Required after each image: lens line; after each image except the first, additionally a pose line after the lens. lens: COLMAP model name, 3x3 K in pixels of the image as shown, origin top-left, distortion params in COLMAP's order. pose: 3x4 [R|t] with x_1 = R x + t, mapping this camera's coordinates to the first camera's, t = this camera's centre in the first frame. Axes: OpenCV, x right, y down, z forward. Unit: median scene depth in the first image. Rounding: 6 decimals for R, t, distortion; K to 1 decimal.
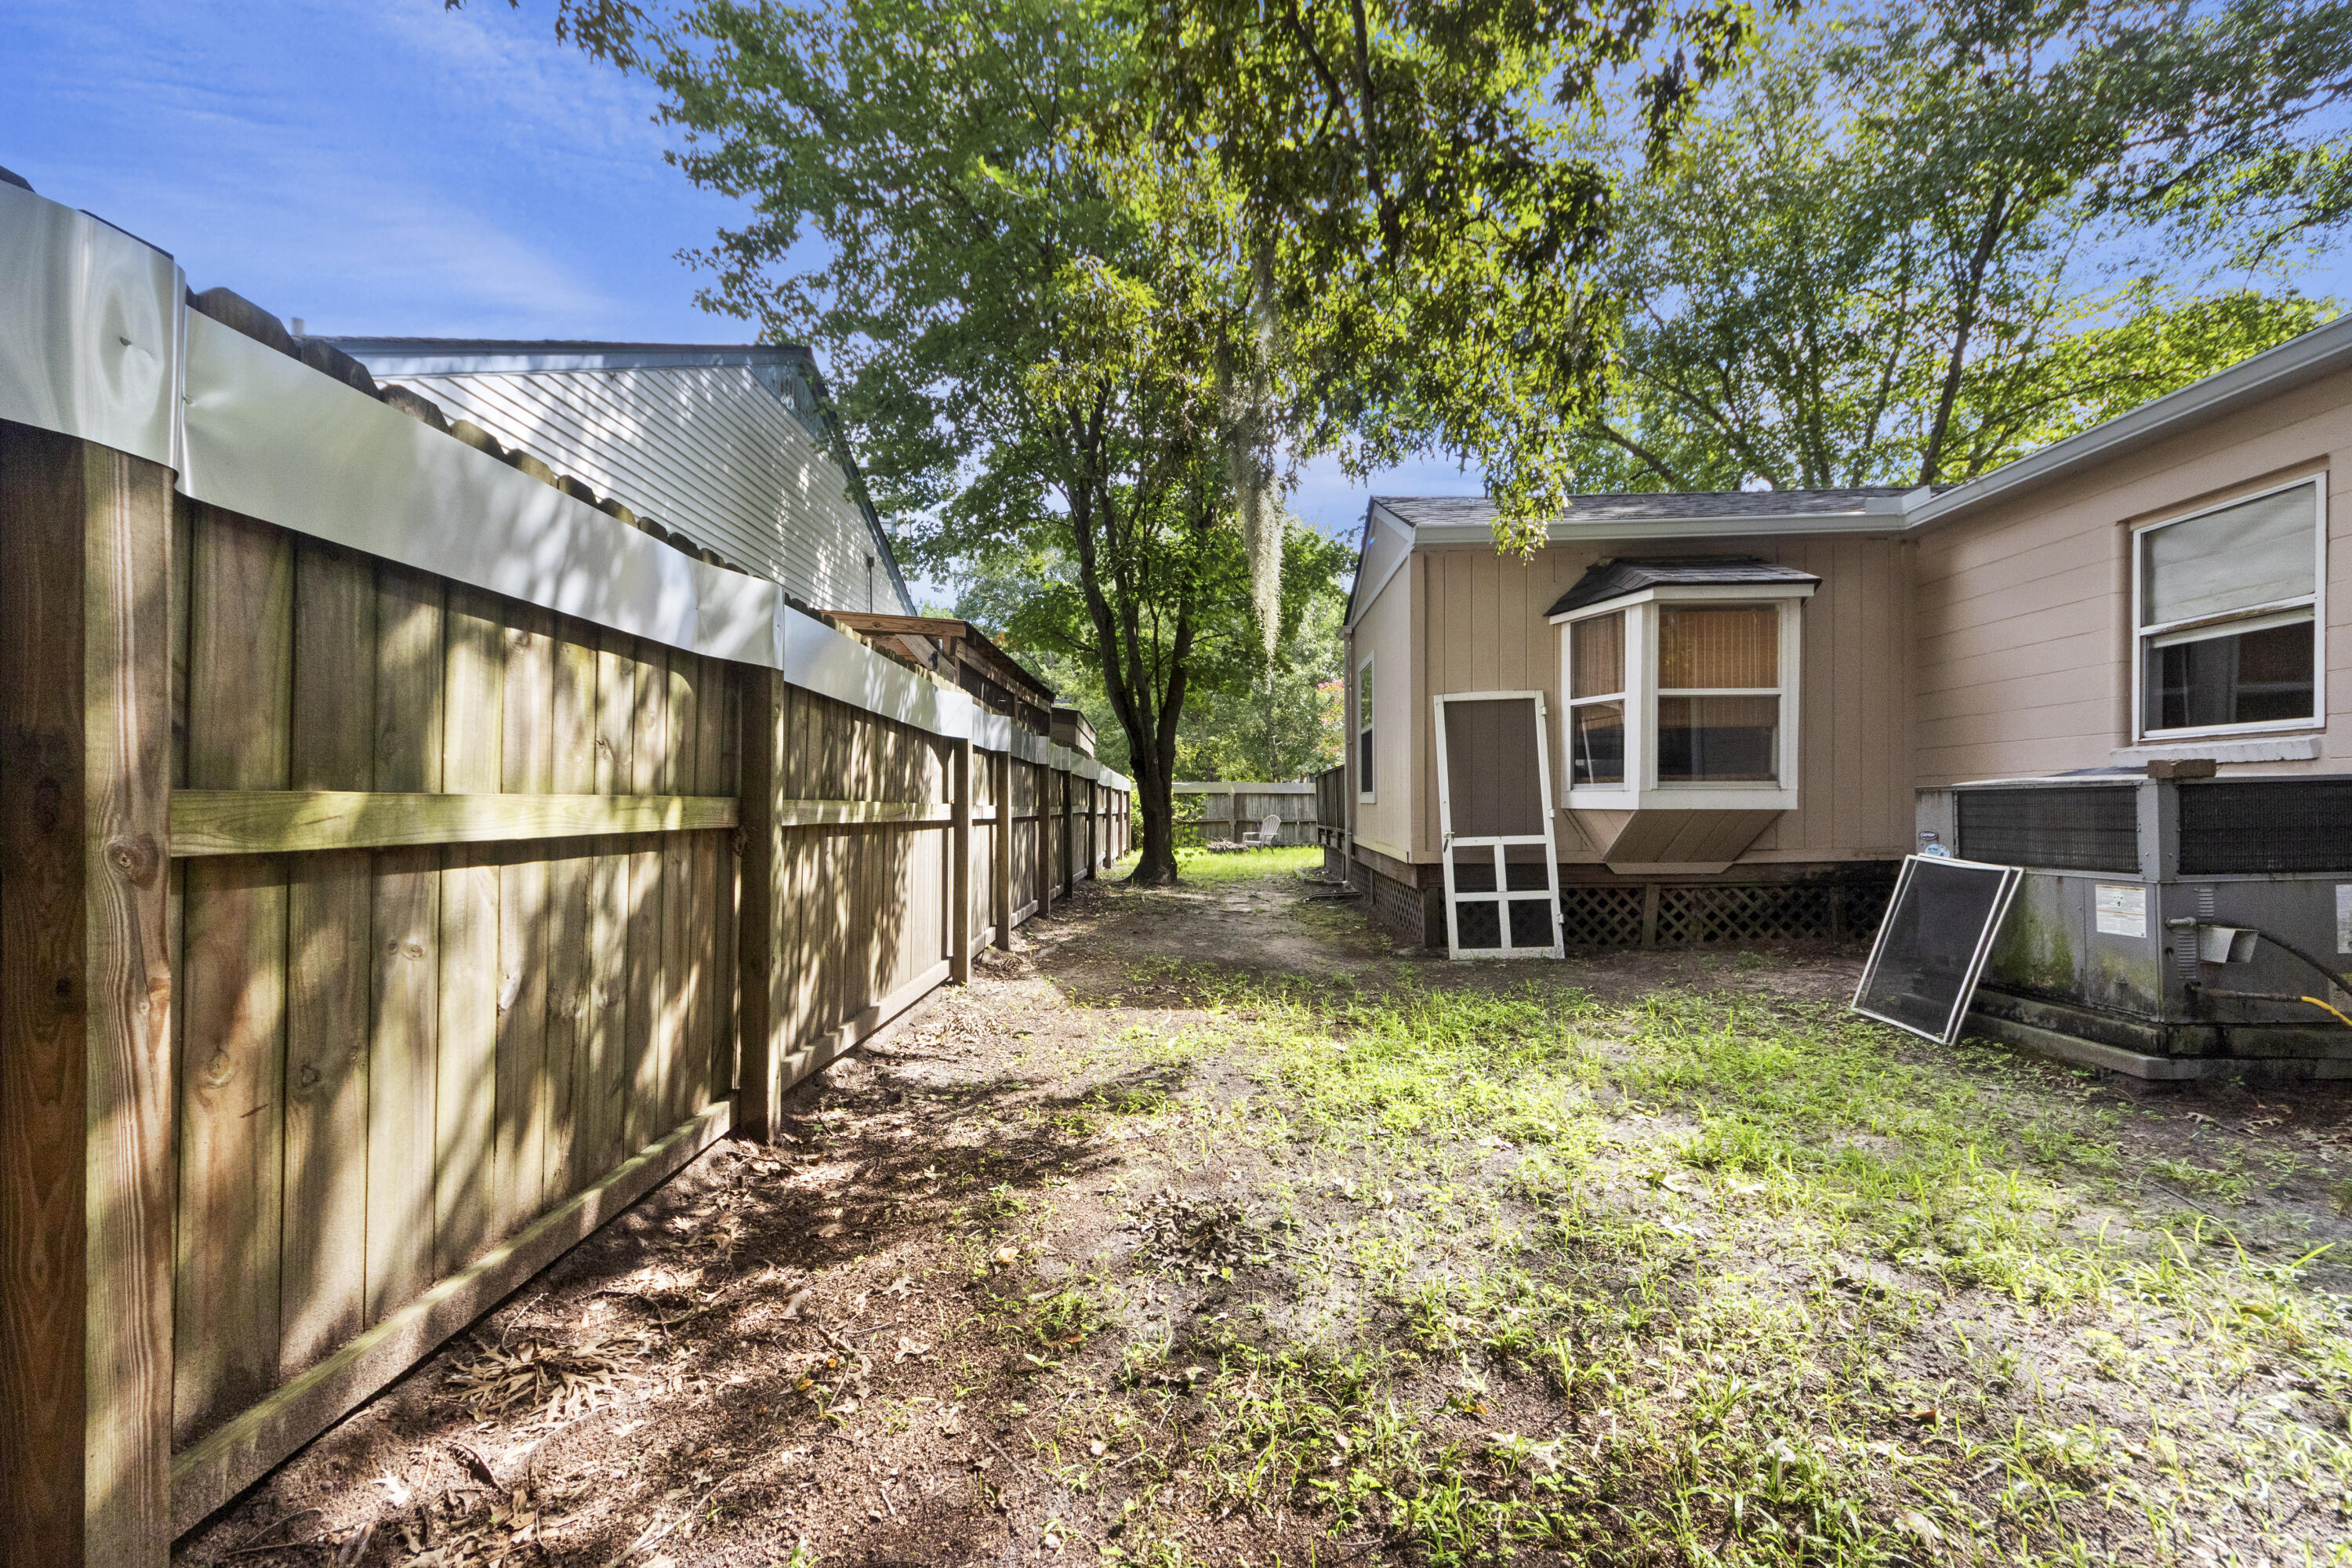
lens RADIAL K [[898.5, 0, 1160.1], [0, 898.5, 805.6], [0, 0, 1]] dist [0.006155, -0.001280]
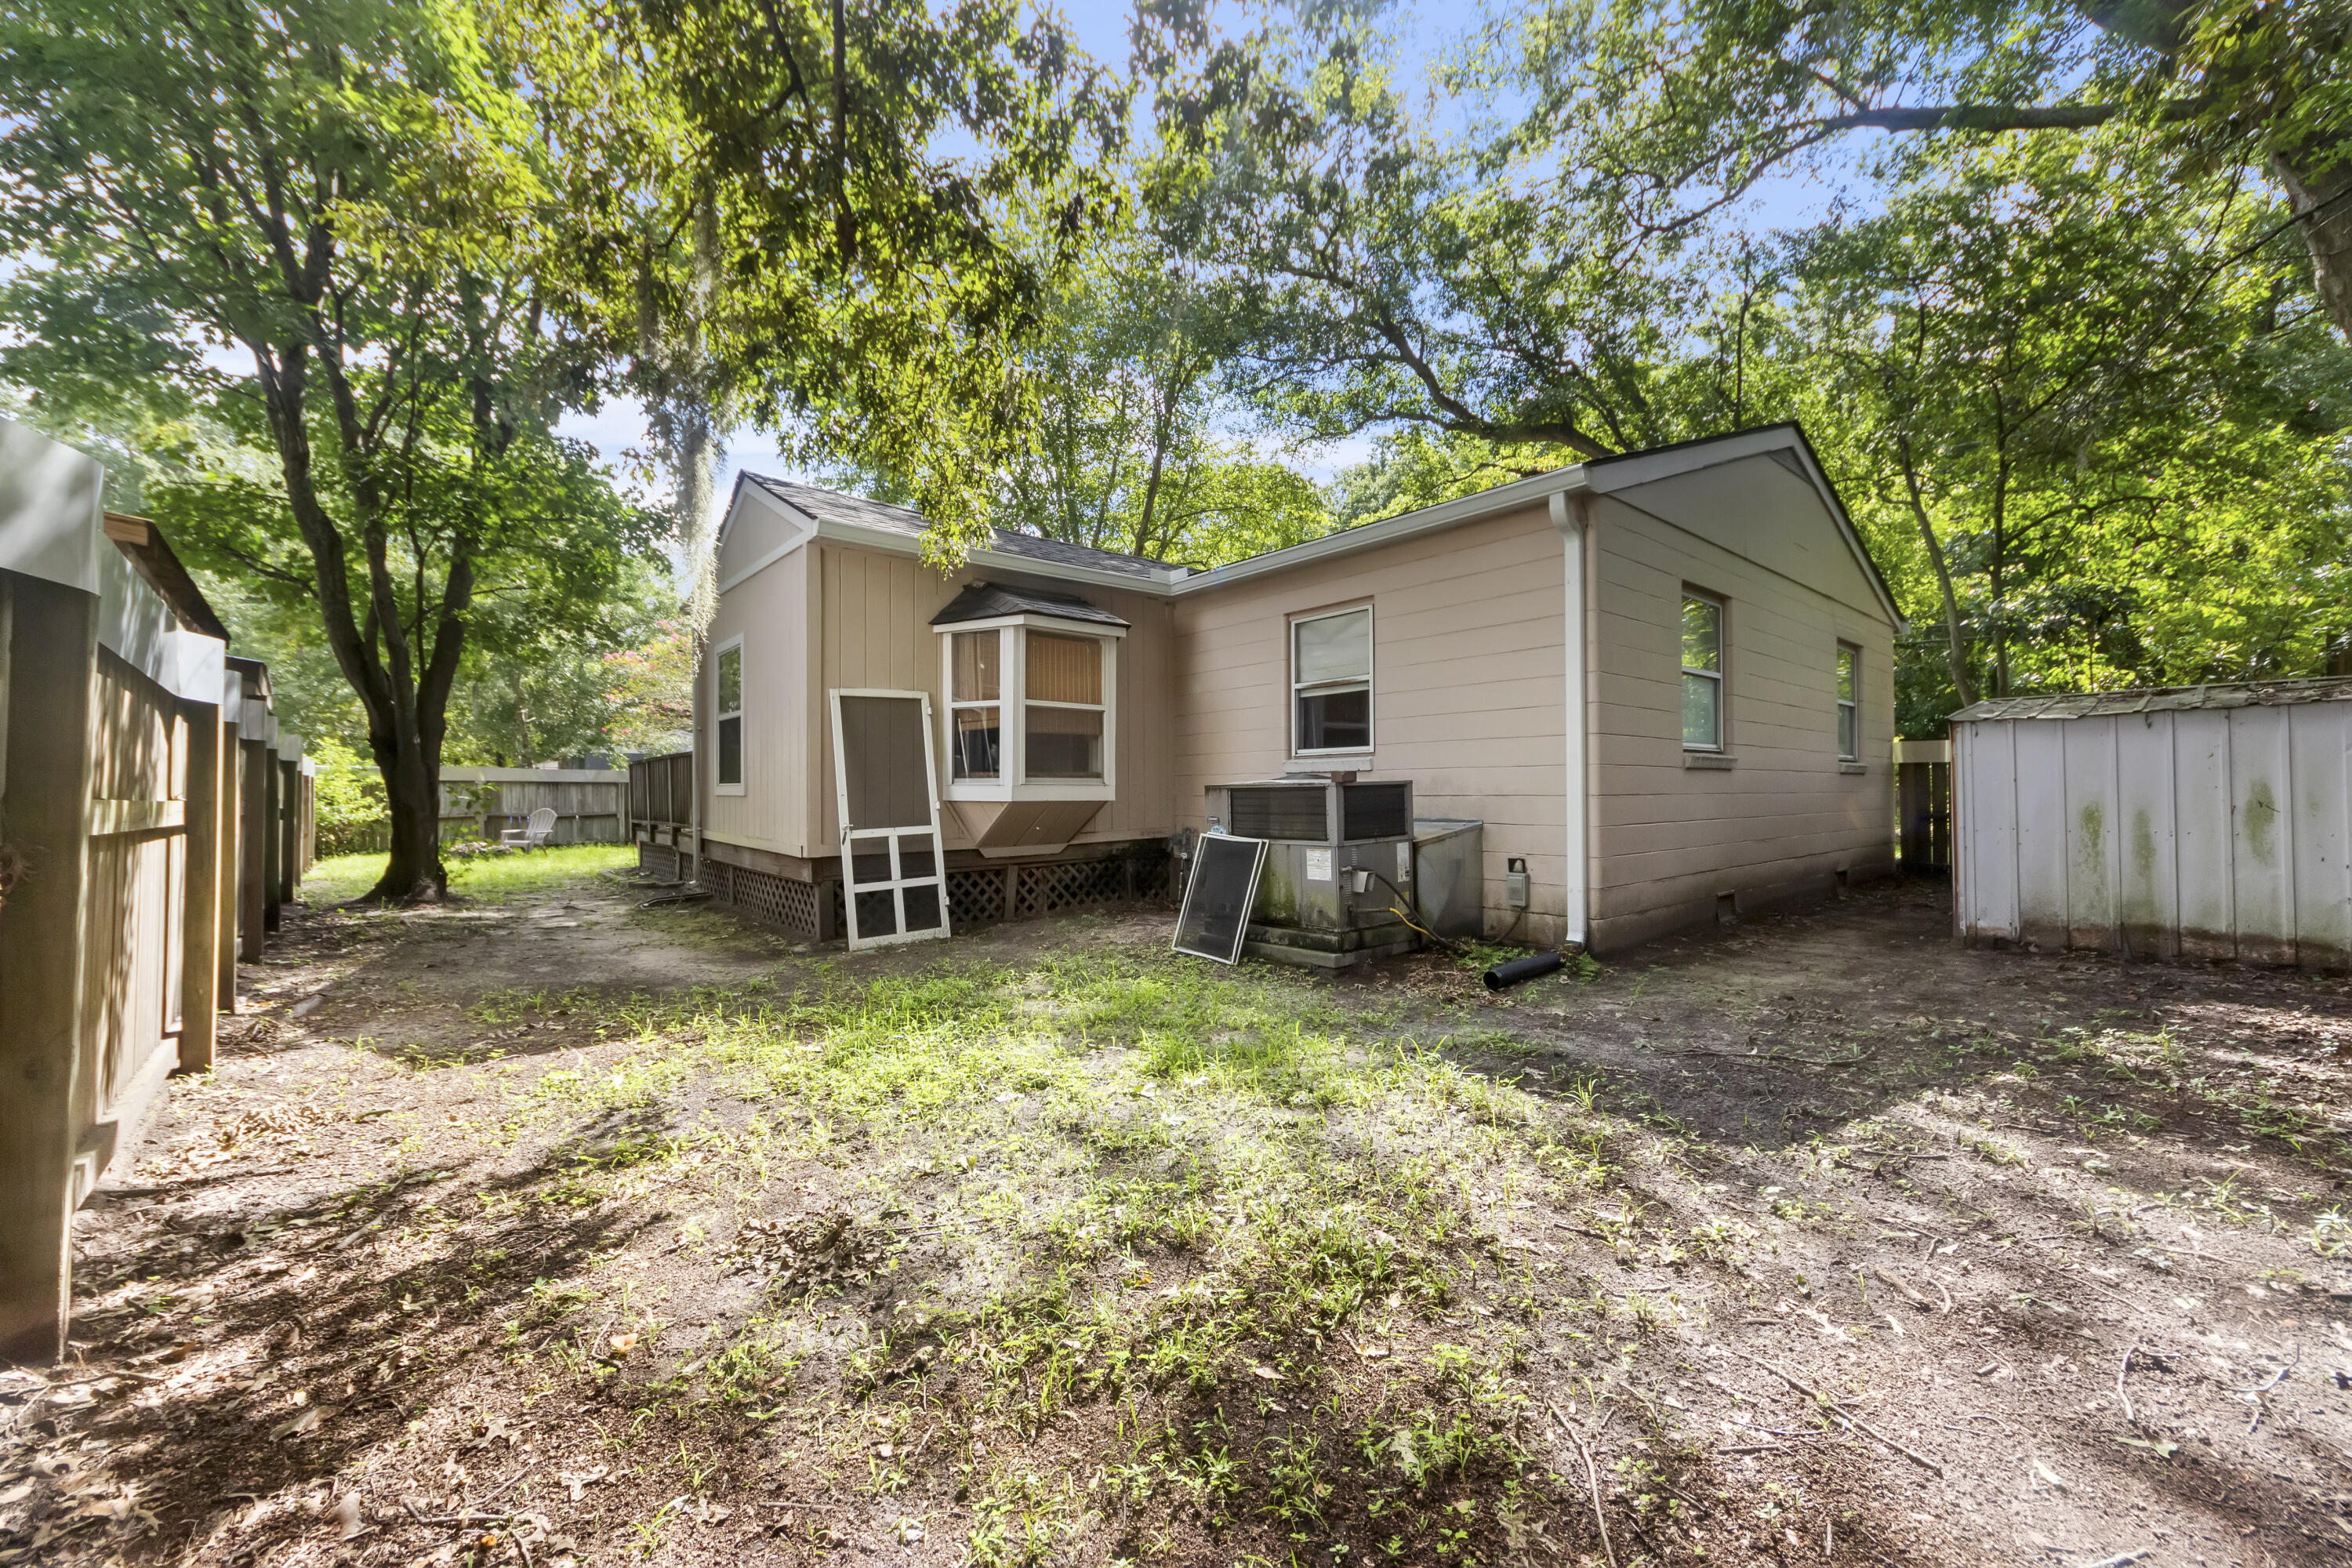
lens RADIAL K [[898.5, 0, 1175.9], [0, 898.5, 775.8], [0, 0, 1]] dist [0.006155, -0.001280]
pose [[0.729296, 0.013845, 0.684059, -0.161018], [0.001039, 0.999772, -0.021342, -0.005893], [-0.684198, 0.016275, 0.729115, 0.009523]]
